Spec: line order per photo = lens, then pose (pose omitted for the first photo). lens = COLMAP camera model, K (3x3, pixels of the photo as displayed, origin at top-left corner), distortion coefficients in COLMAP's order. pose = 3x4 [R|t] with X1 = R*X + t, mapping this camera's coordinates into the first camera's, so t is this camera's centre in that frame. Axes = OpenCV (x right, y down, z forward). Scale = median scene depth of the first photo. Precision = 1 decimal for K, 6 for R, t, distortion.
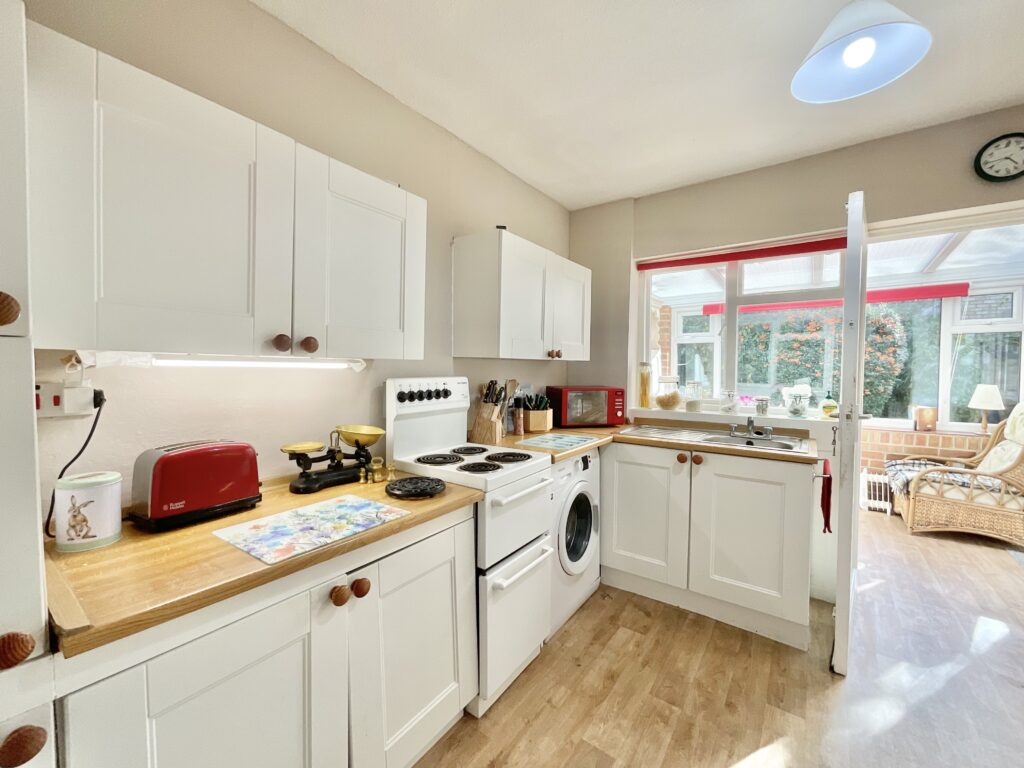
lens RADIAL K [[416.3, 0, 510.3], [0, 416.3, 384.3], [0, 0, 1]] dist [-0.000713, 0.001209]
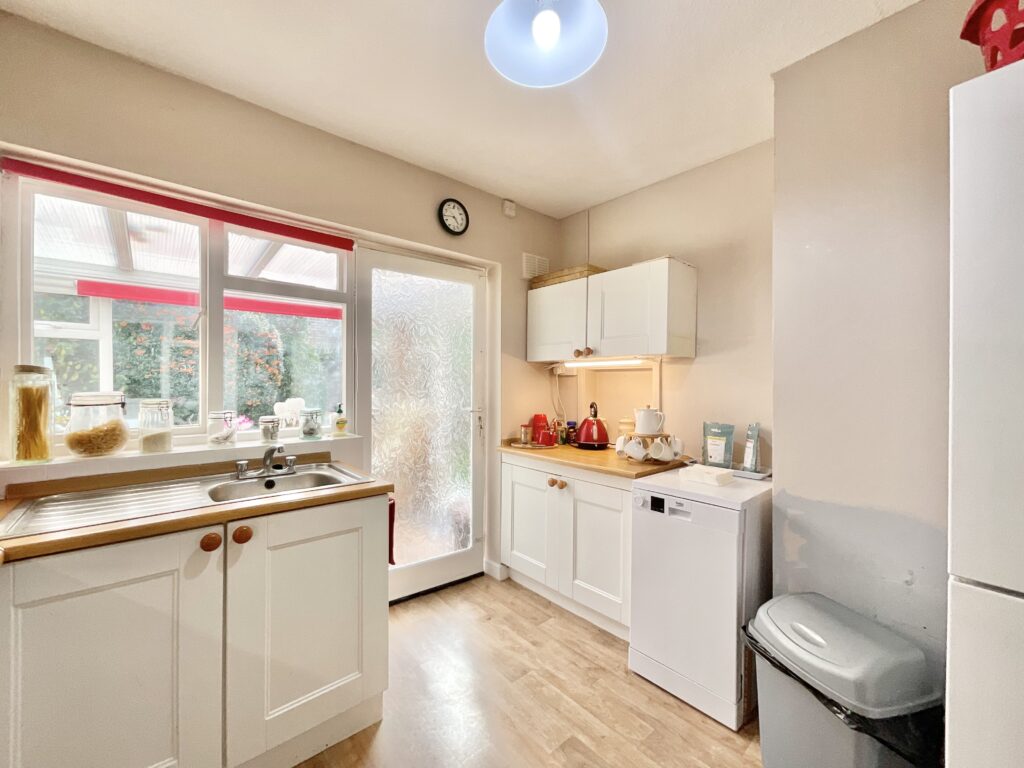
lens RADIAL K [[416.3, 0, 508.2], [0, 416.3, 384.0], [0, 0, 1]] dist [-0.000713, 0.001209]
pose [[0.219541, -0.007974, 0.975571, -0.021637], [0.035231, 0.999379, 0.000241, -0.010747], [-0.974967, 0.034317, 0.219685, 0.320438]]
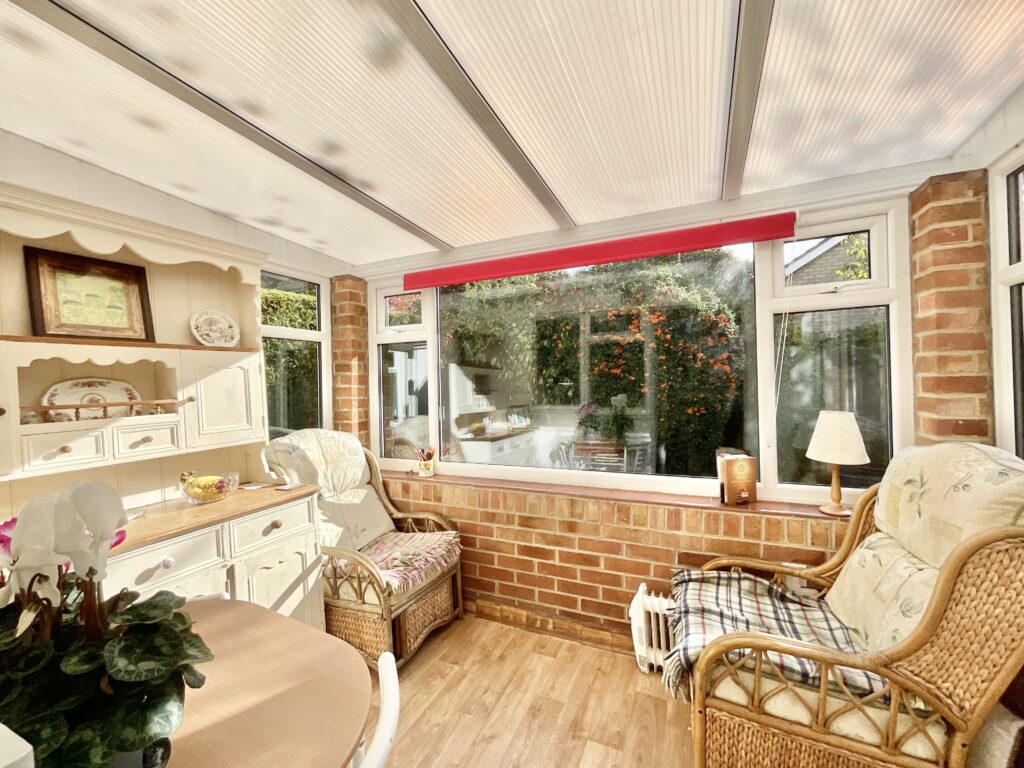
lens RADIAL K [[416.3, 0, 511.1], [0, 416.3, 383.3], [0, 0, 1]] dist [-0.000713, 0.001209]
pose [[0.978858, -0.020506, 0.203509, 0.674973], [0.029349, 0.998747, -0.040530, -0.022139], [-0.202423, 0.045646, 0.978234, 0.599933]]
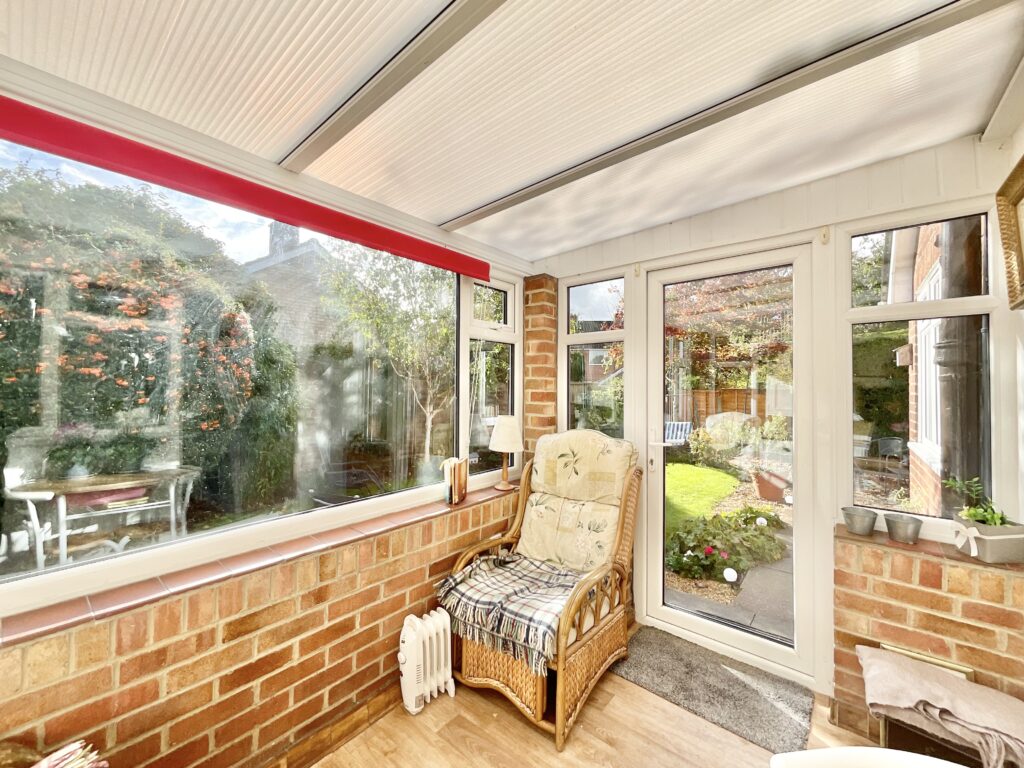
lens RADIAL K [[416.3, 0, 511.8], [0, 416.3, 381.6], [0, 0, 1]] dist [-0.000713, 0.001209]
pose [[0.061711, 0.014605, 0.997987, 0.458570], [0.032512, 0.999333, -0.016635, -0.042434], [-0.997564, 0.033473, 0.061195, 0.957799]]
